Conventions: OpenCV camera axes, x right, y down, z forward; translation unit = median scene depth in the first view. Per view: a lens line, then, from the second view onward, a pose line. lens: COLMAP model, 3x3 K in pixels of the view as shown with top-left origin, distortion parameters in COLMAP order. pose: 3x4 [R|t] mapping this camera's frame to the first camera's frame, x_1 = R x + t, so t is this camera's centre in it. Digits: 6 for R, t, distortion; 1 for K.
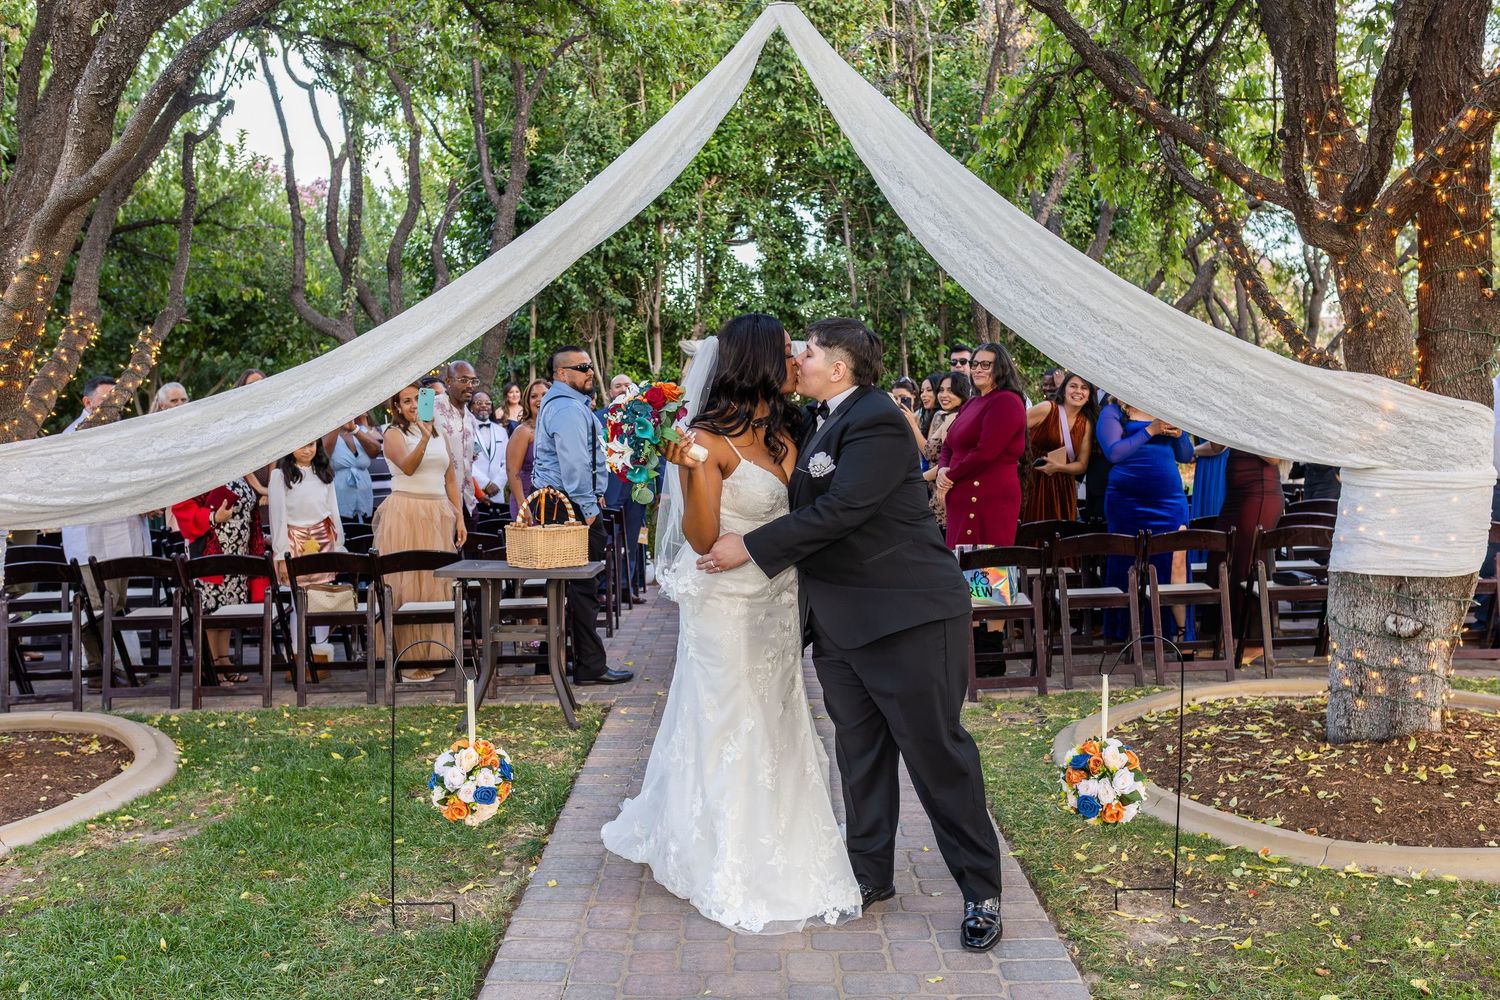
lens RADIAL K [[1464.7, 0, 746.5], [0, 1464.7, 497.2], [0, 0, 1]] dist [0.010511, 0.000000]
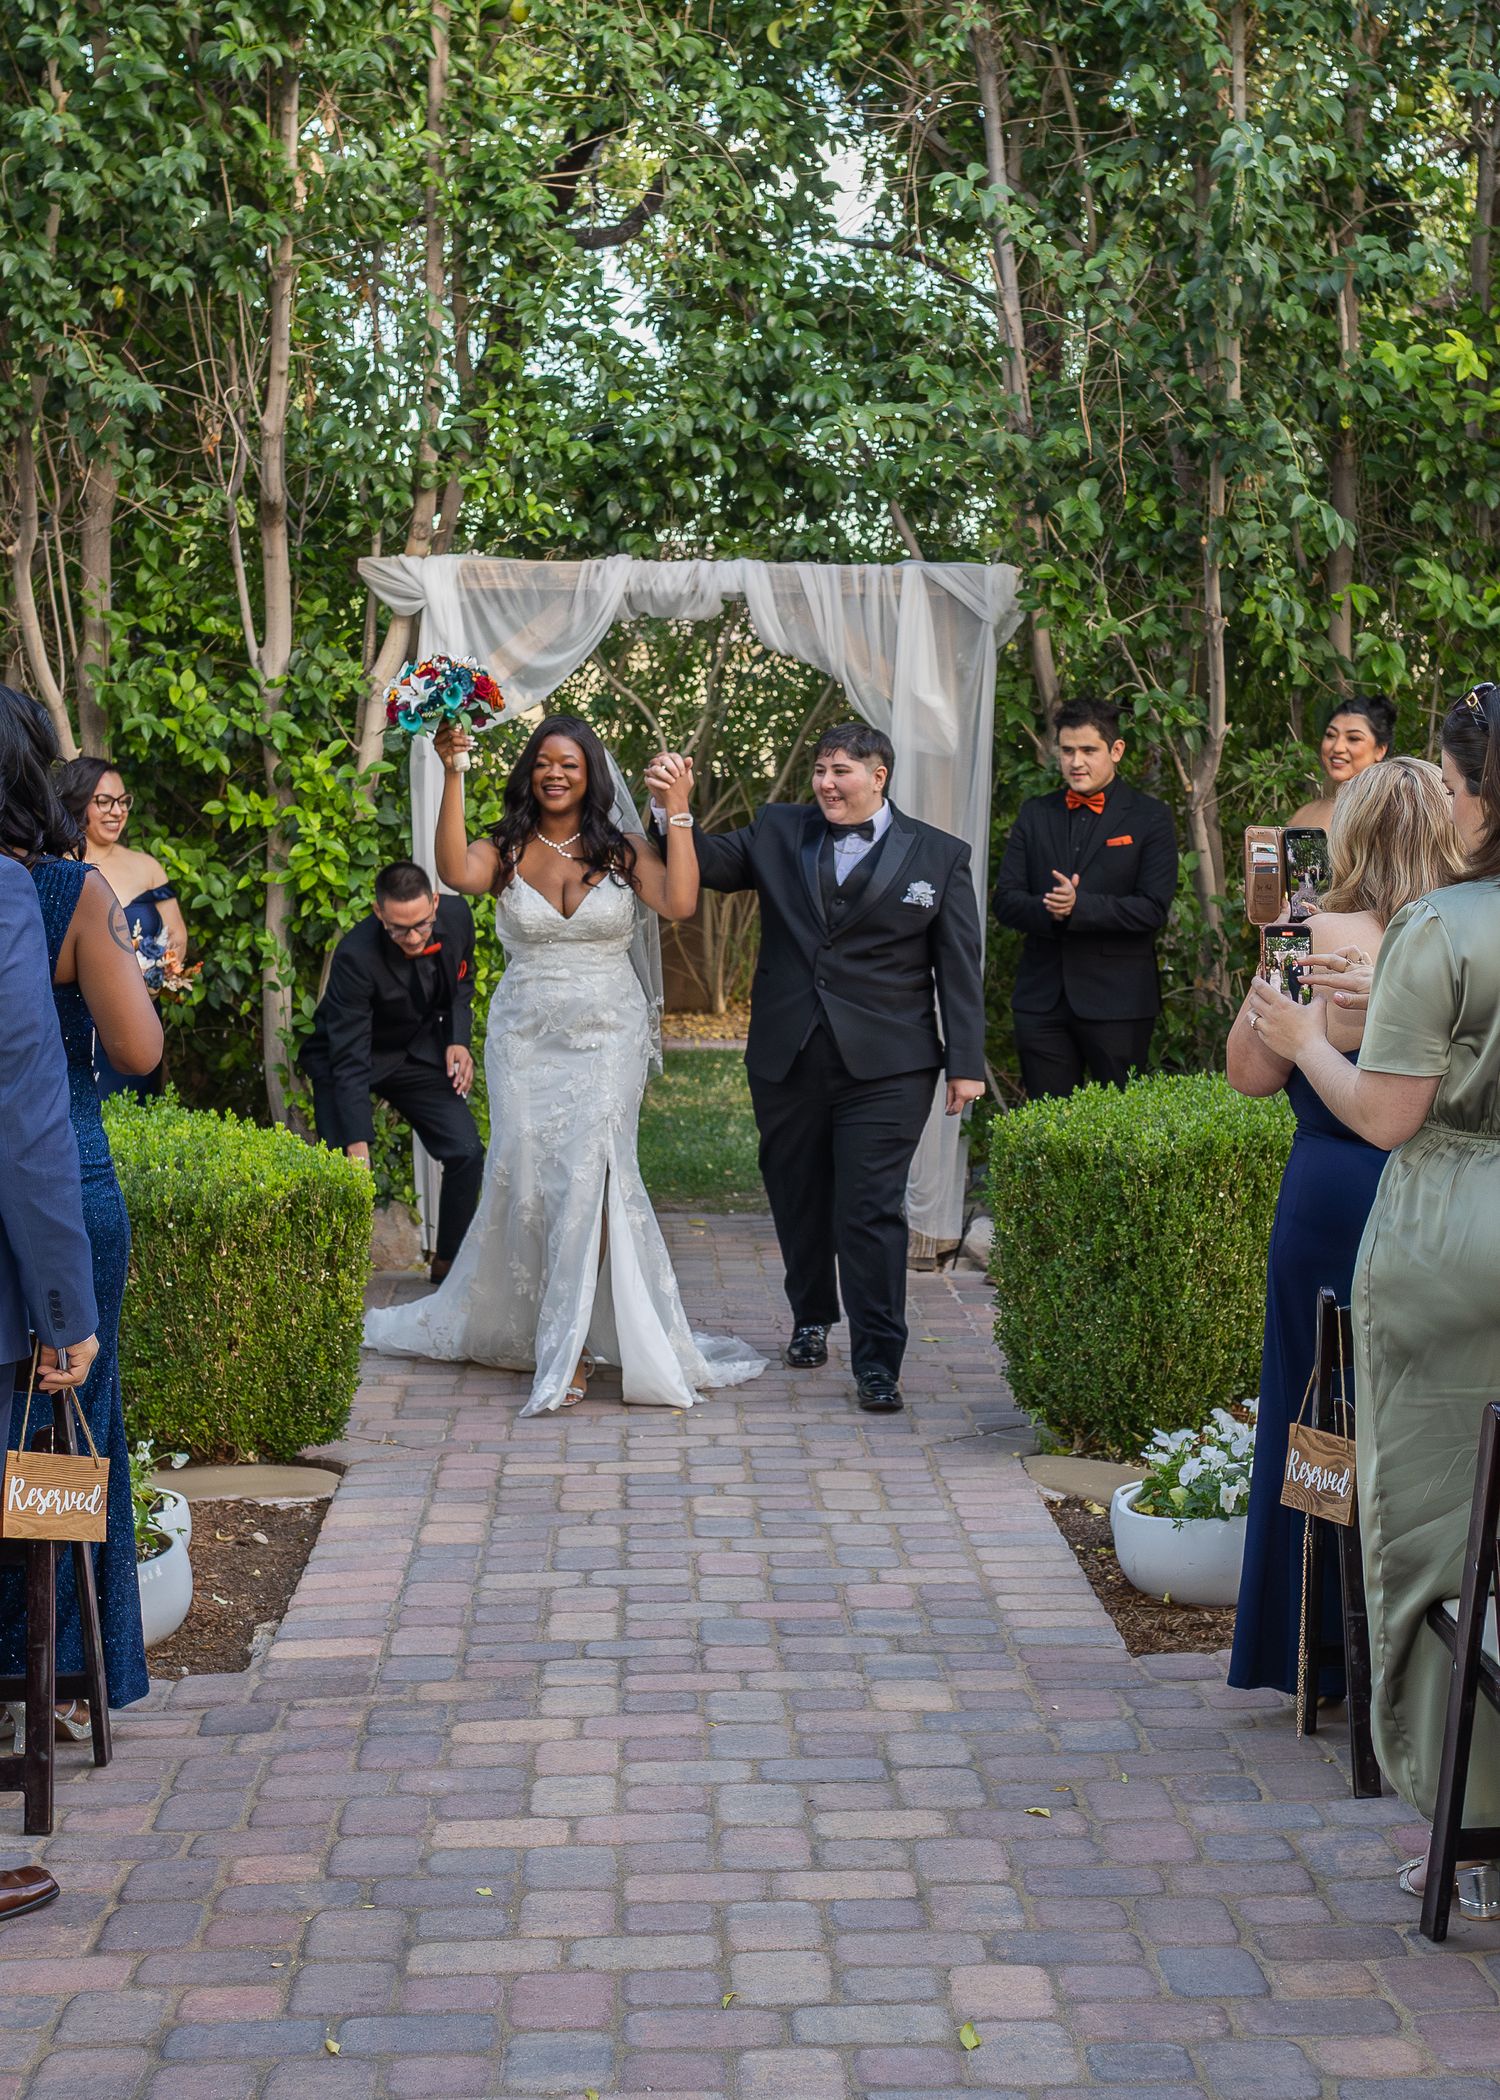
lens RADIAL K [[3528.8, 0, 831.5], [0, 3528.8, 1096.0], [0, 0, 1]] dist [0.028653, 0.000000]
pose [[0.997885, 0.002762, 0.064950, -0.002189], [-0.004644, 0.999573, 0.028850, -0.028575], [-0.064843, -0.029090, 0.997471, 0.360683]]
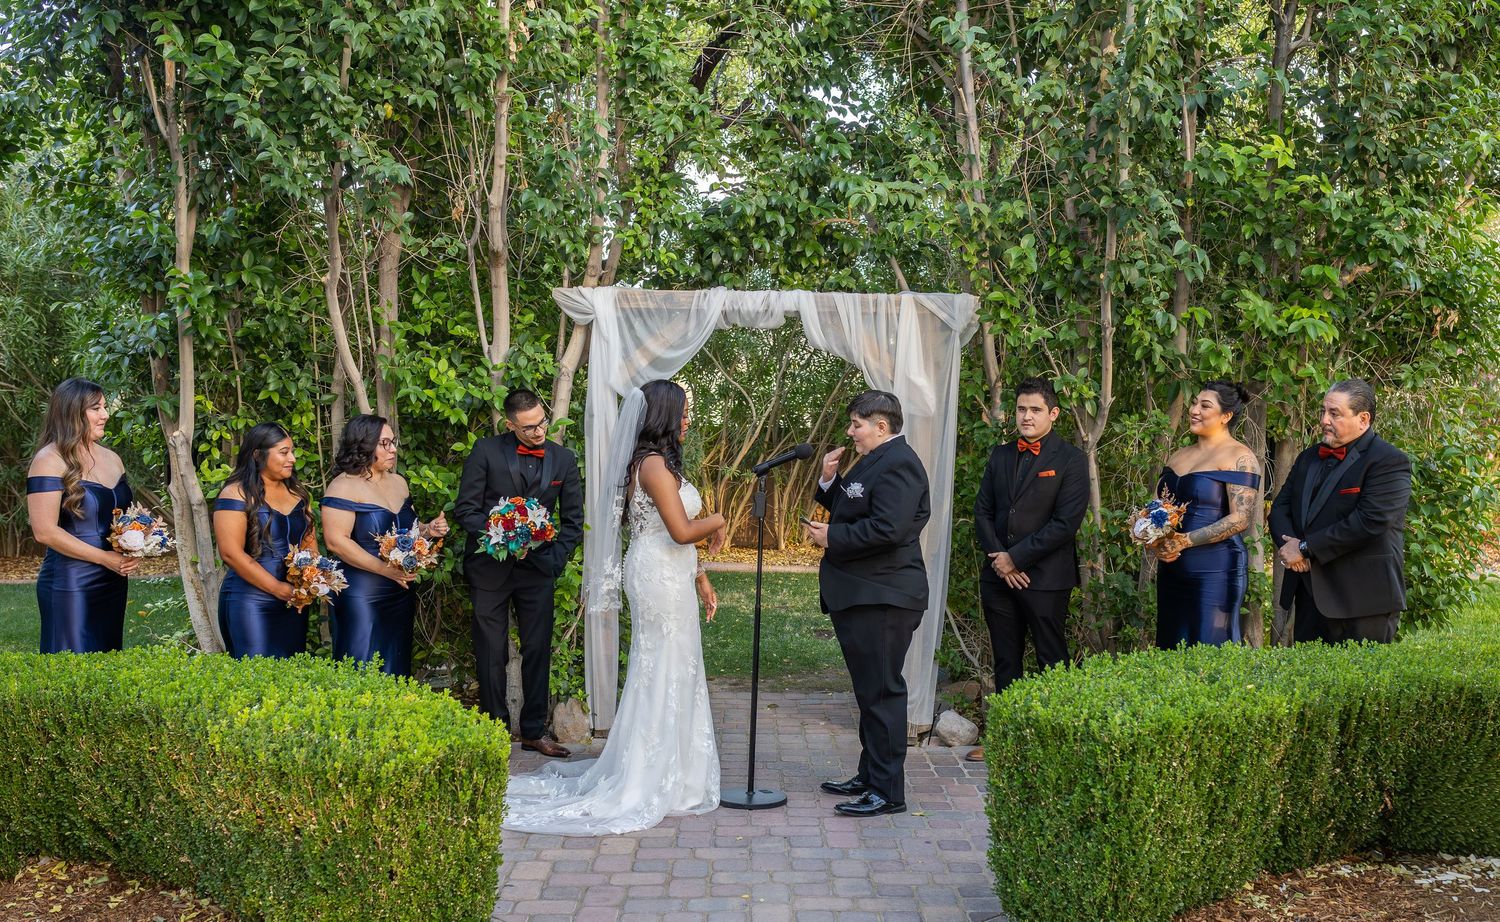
lens RADIAL K [[1515.9, 0, 799.2], [0, 1515.9, 554.4], [0, 0, 1]] dist [0.015545, 0.000000]
pose [[0.998942, 0.012010, 0.044392, 0.005305], [-0.013026, 0.999658, 0.022670, -0.042438], [-0.044105, -0.023224, 0.998757, 0.575526]]
